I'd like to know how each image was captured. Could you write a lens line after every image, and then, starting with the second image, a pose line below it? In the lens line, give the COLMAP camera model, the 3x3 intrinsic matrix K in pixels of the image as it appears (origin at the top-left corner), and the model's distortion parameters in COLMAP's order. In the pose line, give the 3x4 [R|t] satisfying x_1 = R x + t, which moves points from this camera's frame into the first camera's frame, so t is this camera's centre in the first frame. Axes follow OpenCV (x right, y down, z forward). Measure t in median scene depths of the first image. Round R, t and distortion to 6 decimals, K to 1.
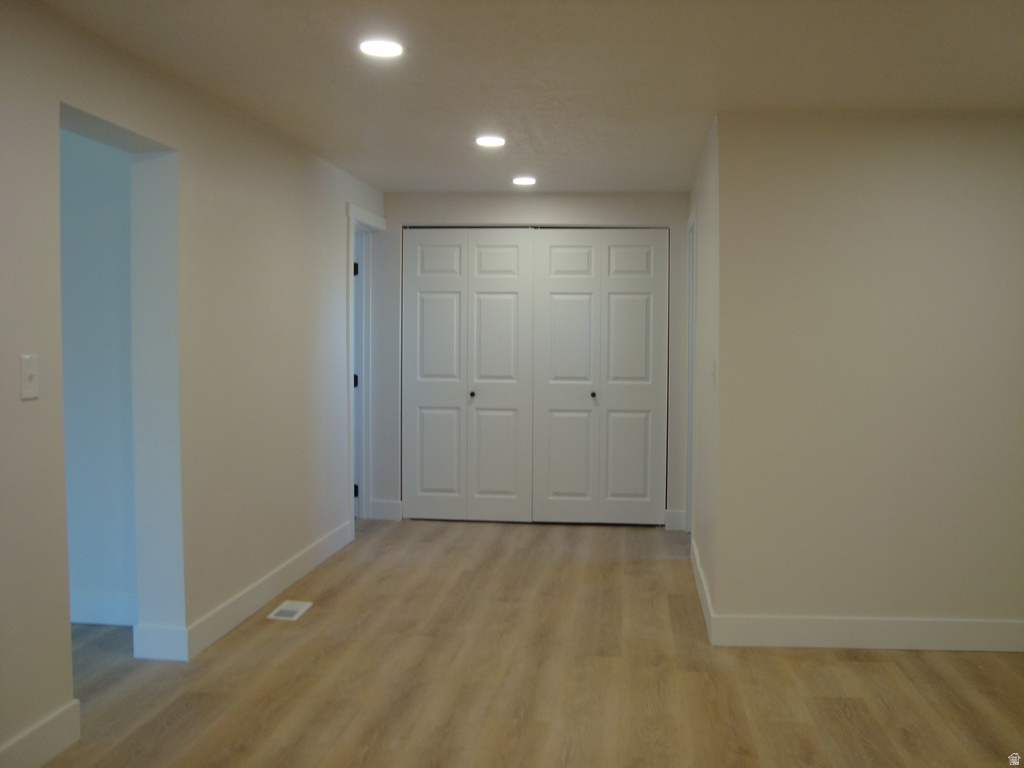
lens RADIAL K [[982.3, 0, 512.0], [0, 982.3, 384.0], [0, 0, 1]] dist [-0.189404, 0.206970]
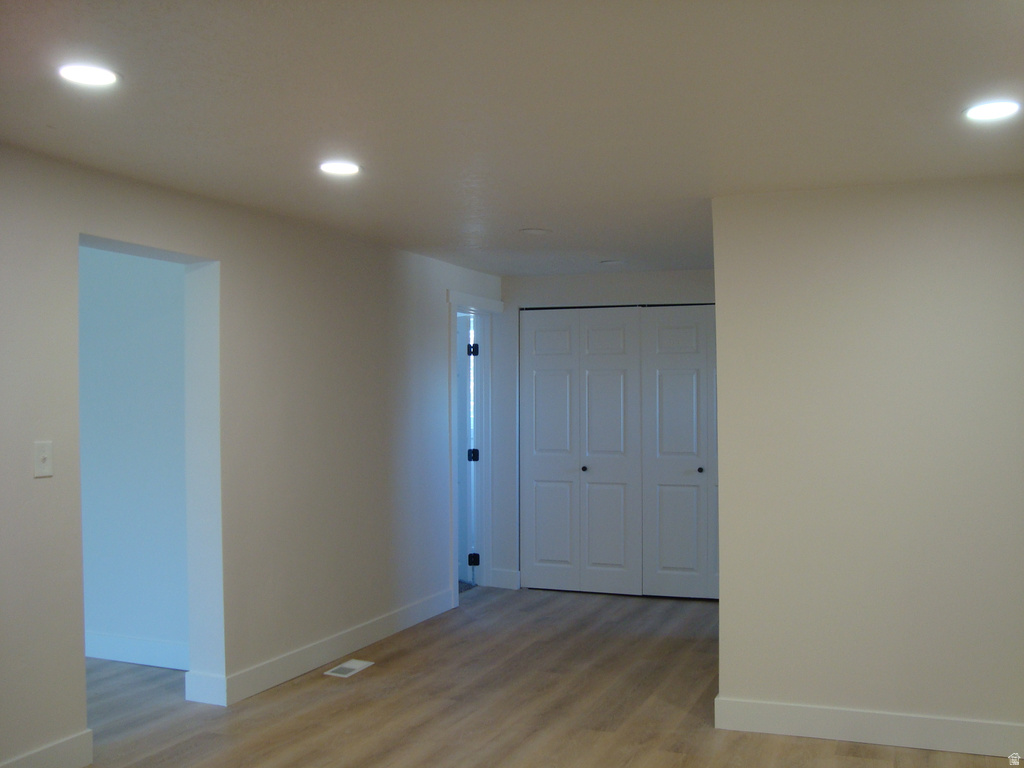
lens RADIAL K [[982.3, 0, 512.0], [0, 982.3, 384.0], [0, 0, 1]] dist [-0.189404, 0.206970]
pose [[0.967060, -0.011947, -0.254268, 0.250360], [-0.005052, 0.997800, -0.066098, -0.016614], [0.254498, 0.065206, 0.964872, -0.029146]]
